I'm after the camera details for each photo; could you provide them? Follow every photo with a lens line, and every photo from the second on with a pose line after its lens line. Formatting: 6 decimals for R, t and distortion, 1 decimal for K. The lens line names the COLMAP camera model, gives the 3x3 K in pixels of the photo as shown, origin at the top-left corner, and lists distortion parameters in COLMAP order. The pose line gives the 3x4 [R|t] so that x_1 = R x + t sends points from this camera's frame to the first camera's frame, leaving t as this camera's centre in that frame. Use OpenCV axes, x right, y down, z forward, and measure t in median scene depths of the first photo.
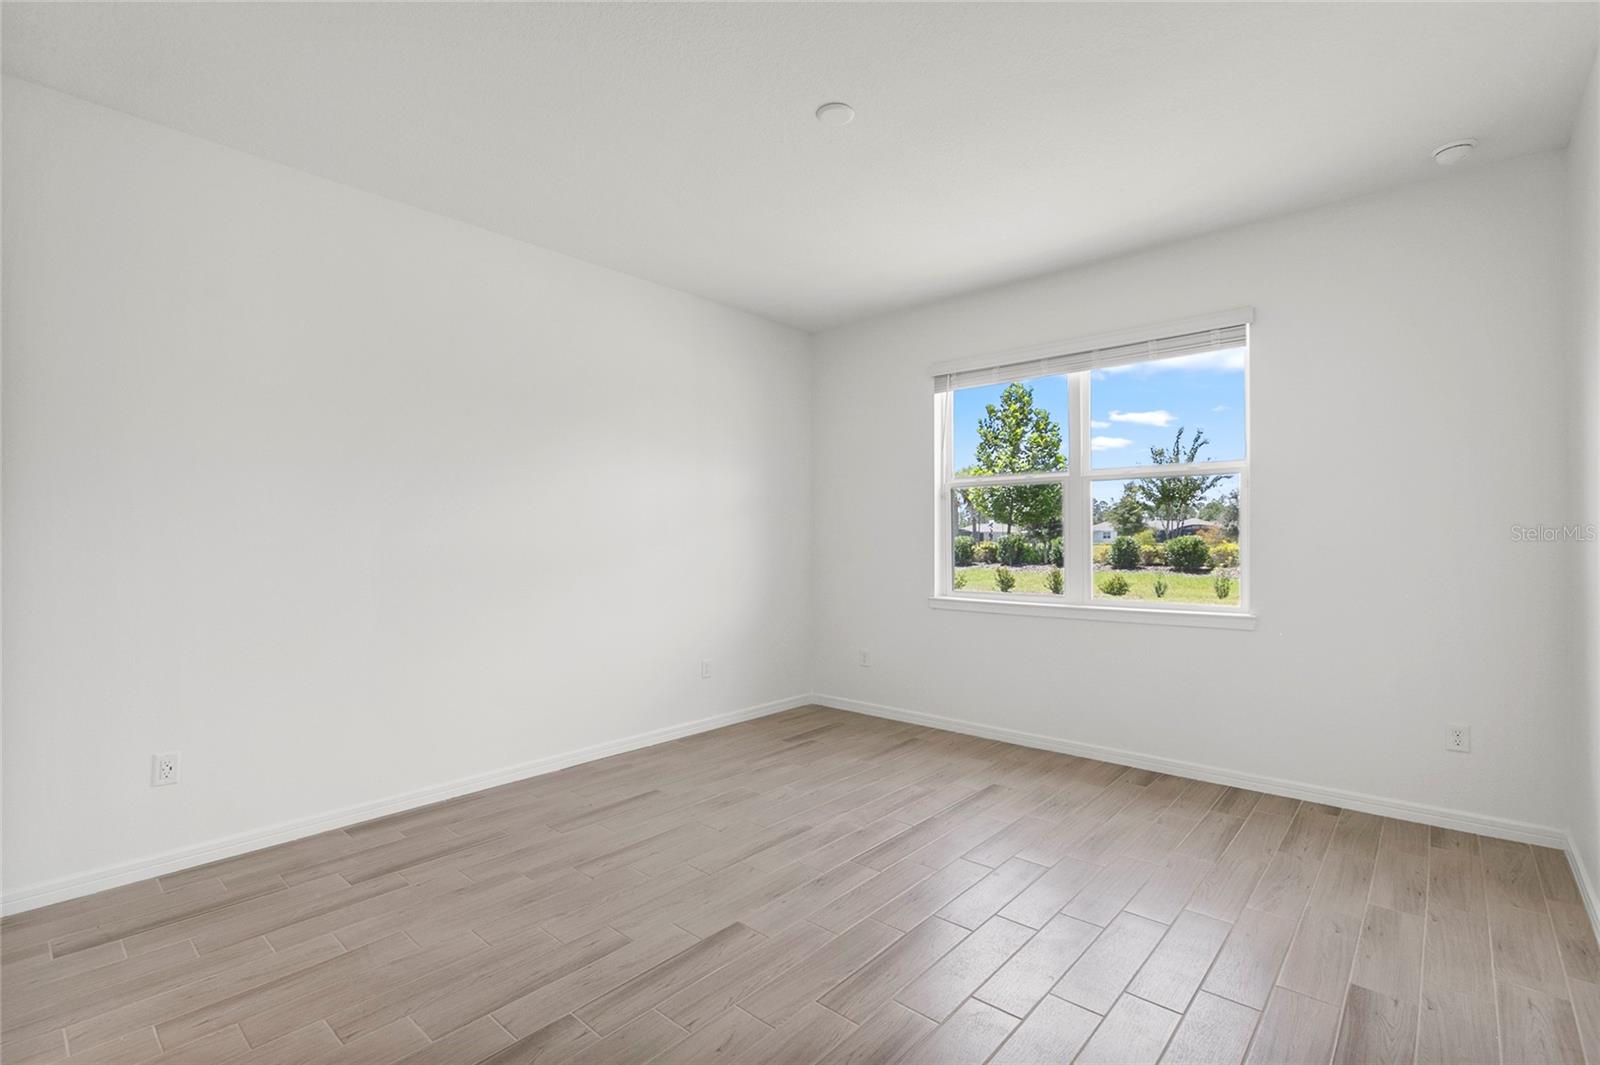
lens RADIAL K [[726.5, 0, 801.8], [0, 726.5, 540.4], [0, 0, 1]] dist [0.003555, -0.001263]
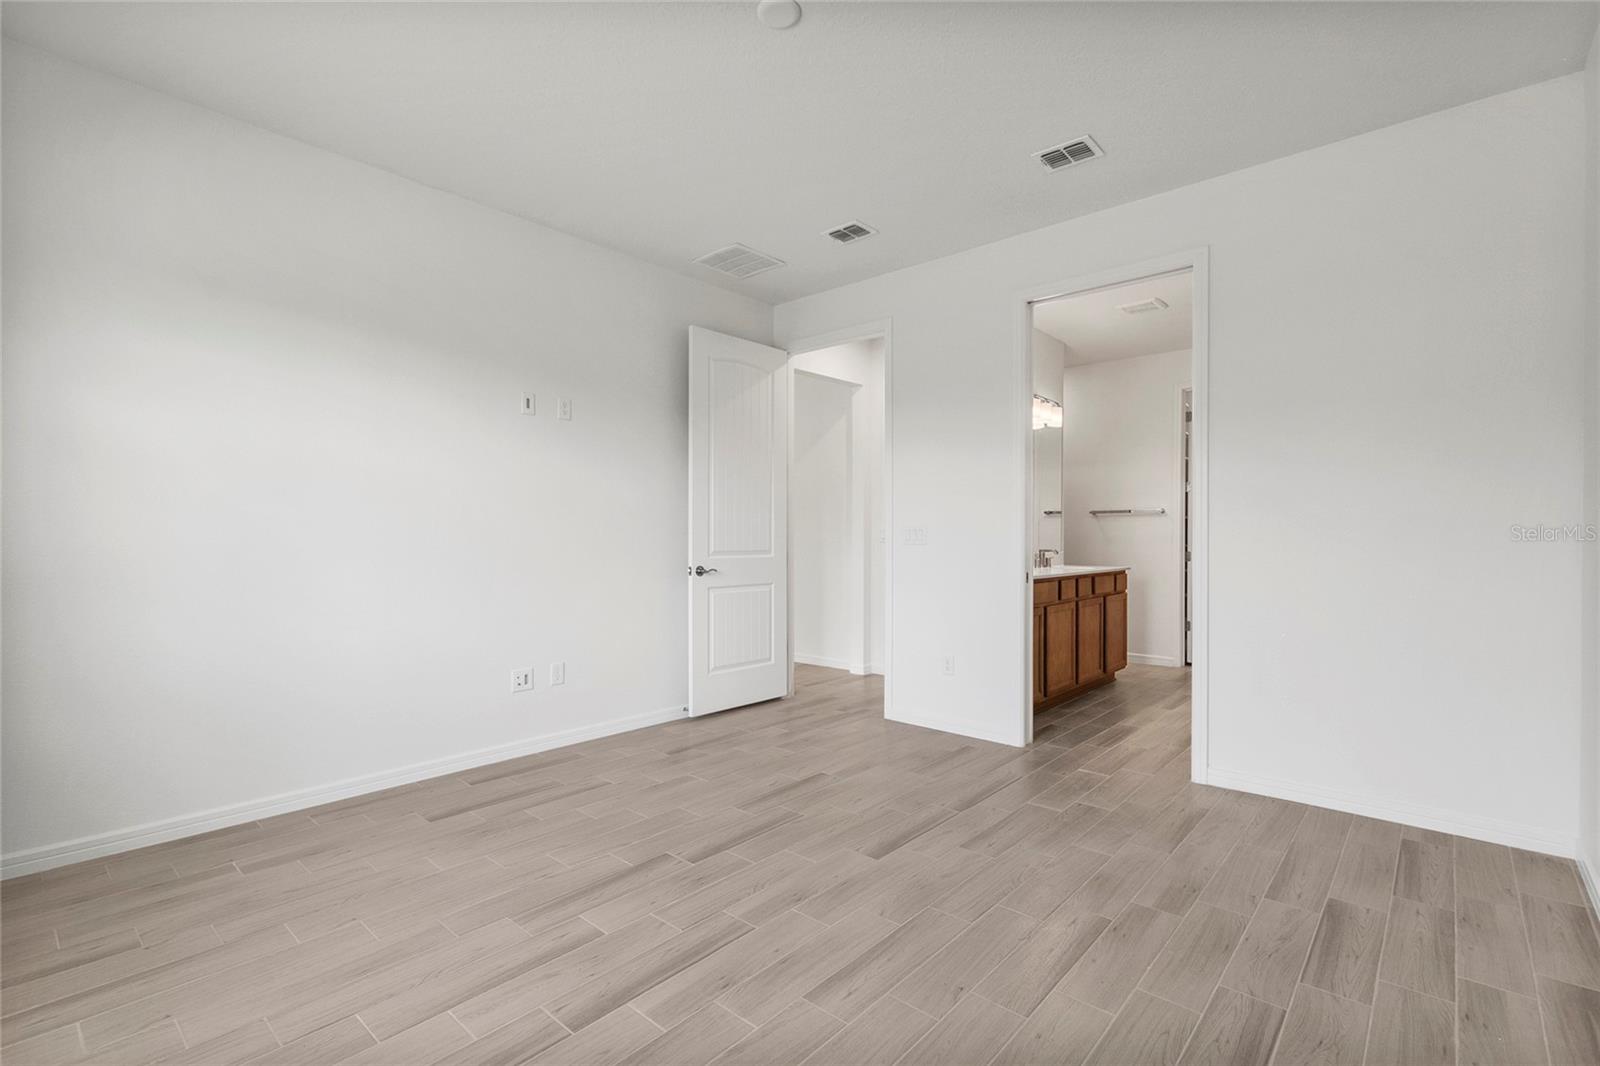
lens RADIAL K [[726.5, 0, 797.1], [0, 726.5, 537.7], [0, 0, 1]] dist [0.003555, -0.001263]
pose [[-0.999995, -0.000033, 0.003063, 0.020205], [-0.000017, 0.999987, 0.005084, 0.029748], [-0.003063, 0.005084, -0.999982, 1.622736]]
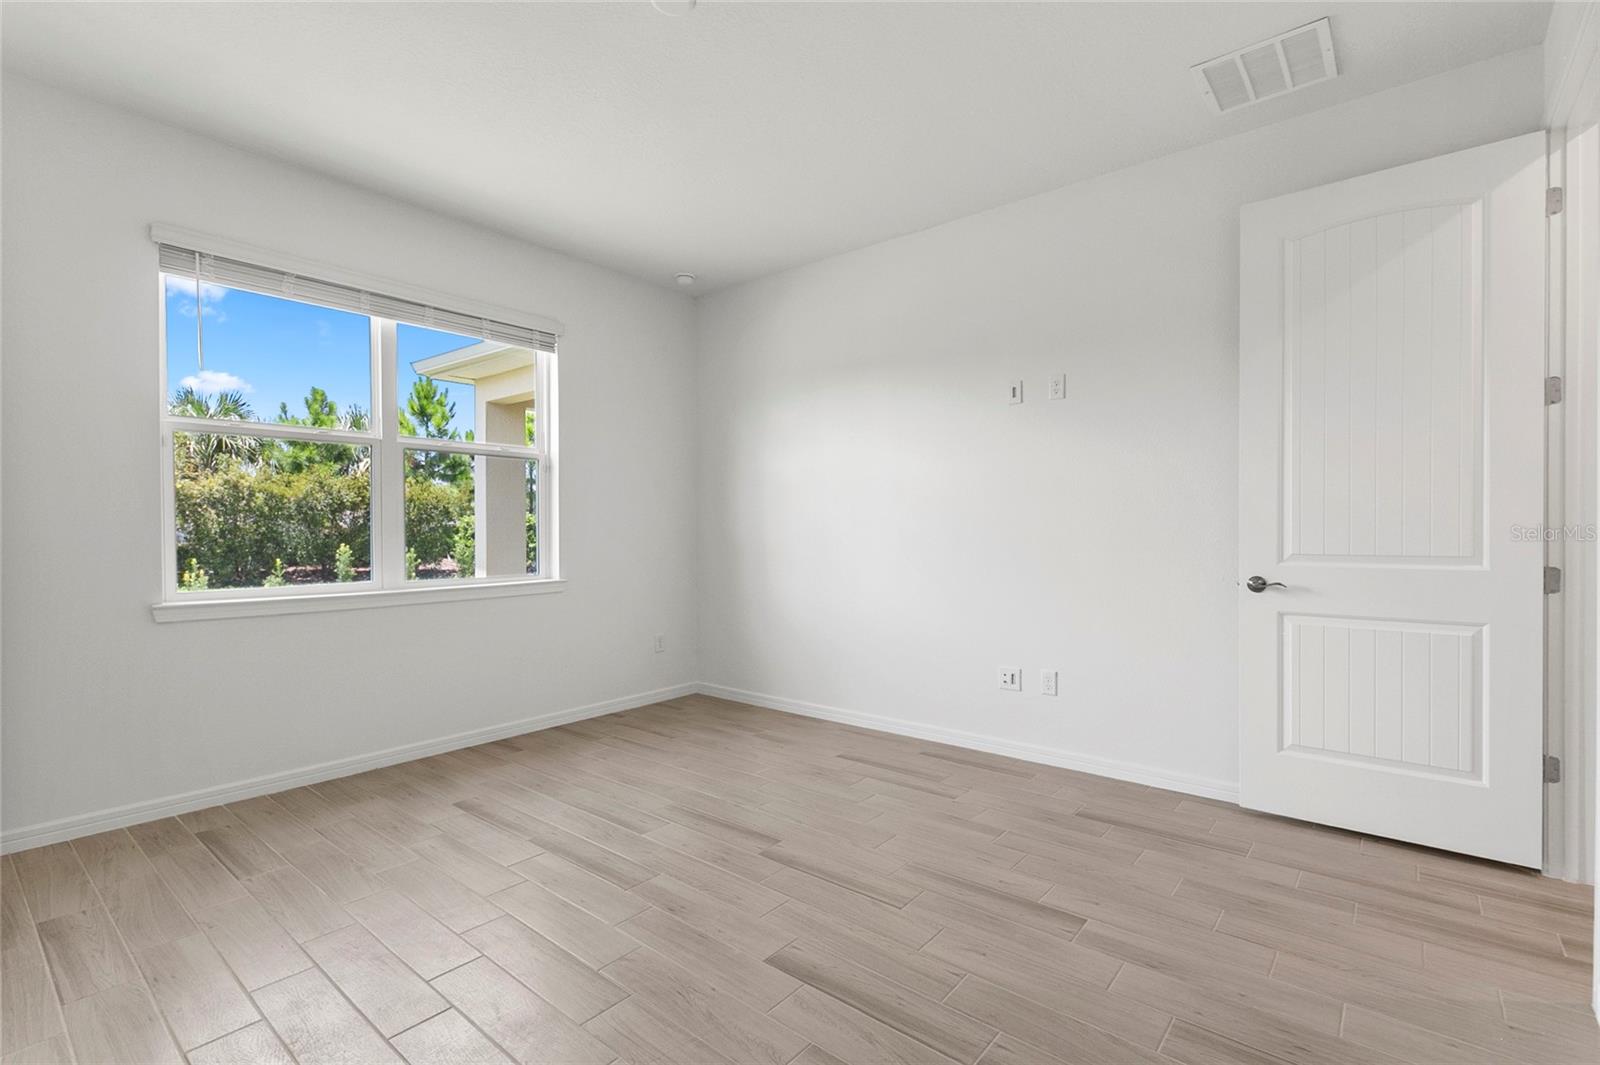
lens RADIAL K [[726.5, 0, 800.8], [0, 726.5, 531.6], [0, 0, 1]] dist [0.003555, -0.001263]
pose [[-0.032607, 0.002058, 0.999466, -0.706053], [0.006718, 0.999976, -0.001840, 0.035019], [-0.999446, 0.006654, -0.032620, 0.764686]]
